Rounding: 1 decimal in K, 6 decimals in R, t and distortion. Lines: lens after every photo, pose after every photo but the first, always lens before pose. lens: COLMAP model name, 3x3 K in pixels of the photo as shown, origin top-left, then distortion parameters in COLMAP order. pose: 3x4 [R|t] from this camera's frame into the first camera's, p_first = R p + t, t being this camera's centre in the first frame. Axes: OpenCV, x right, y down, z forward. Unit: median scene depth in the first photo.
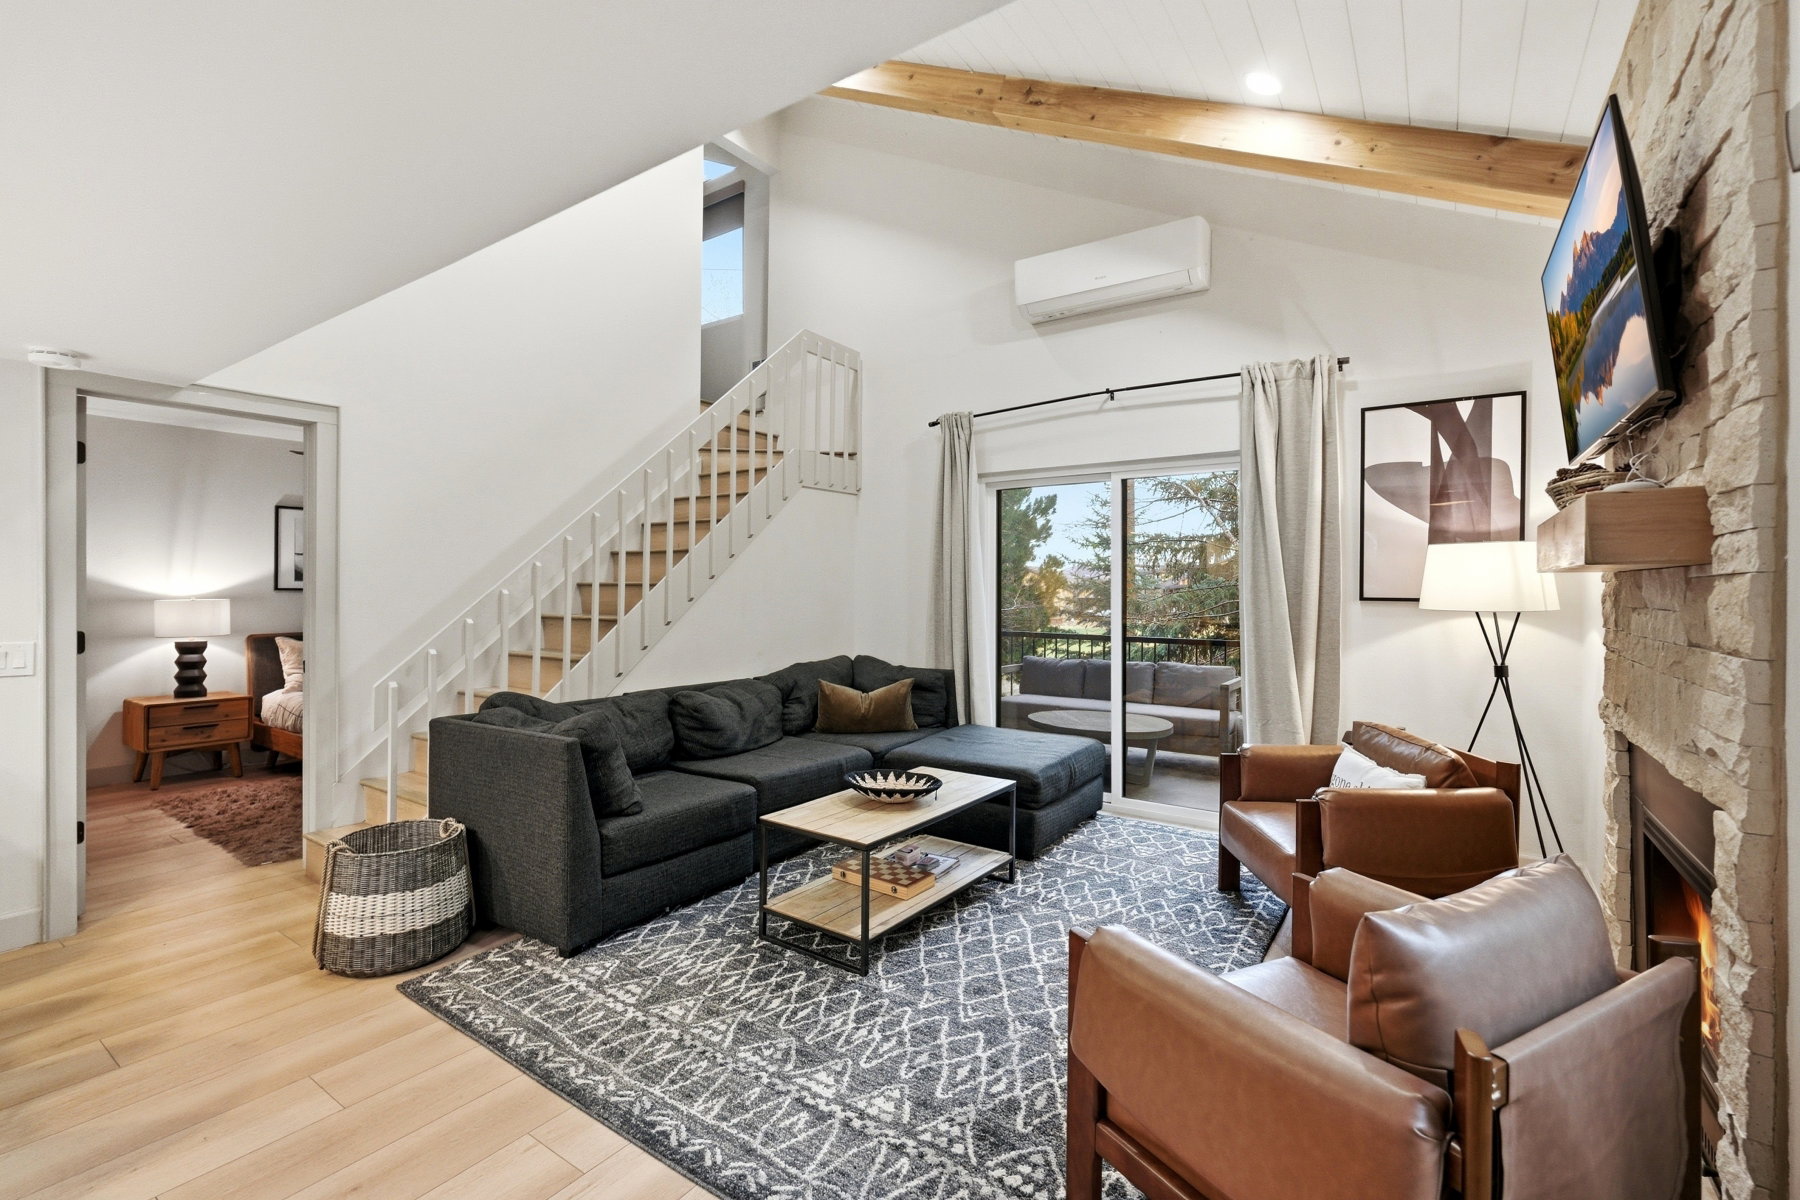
lens RADIAL K [[789.2, 0, 898.2], [0, 789.2, 592.3], [0, 0, 1]] dist [0.000372, 0.000157]
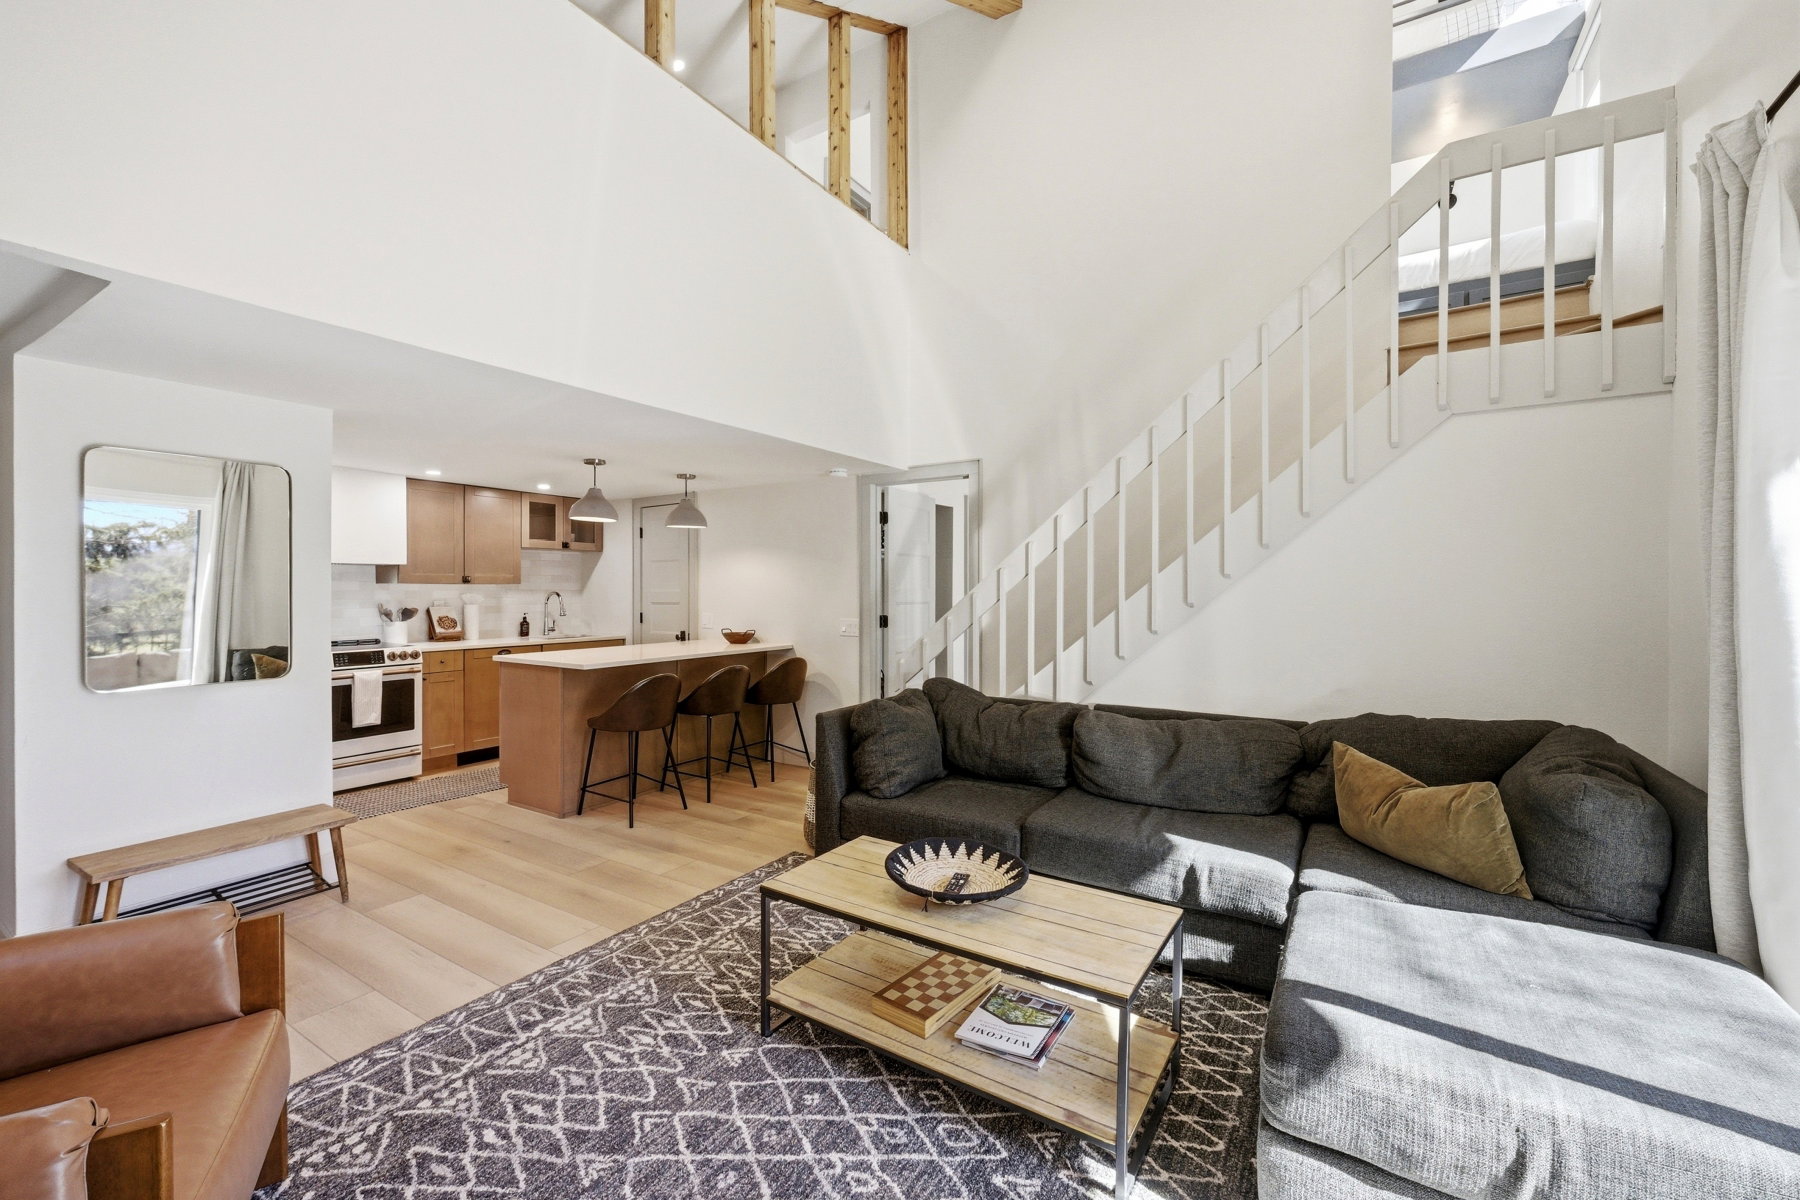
lens RADIAL K [[732.9, 0, 894.9], [0, 732.9, 589.4], [0, 0, 1]] dist [-0.001009, 0.000031]
pose [[0.045581, -0.004955, -0.998948, 0.922812], [-0.007131, 0.999961, -0.005285, -0.002580], [0.998935, 0.007364, 0.045544, 1.319055]]
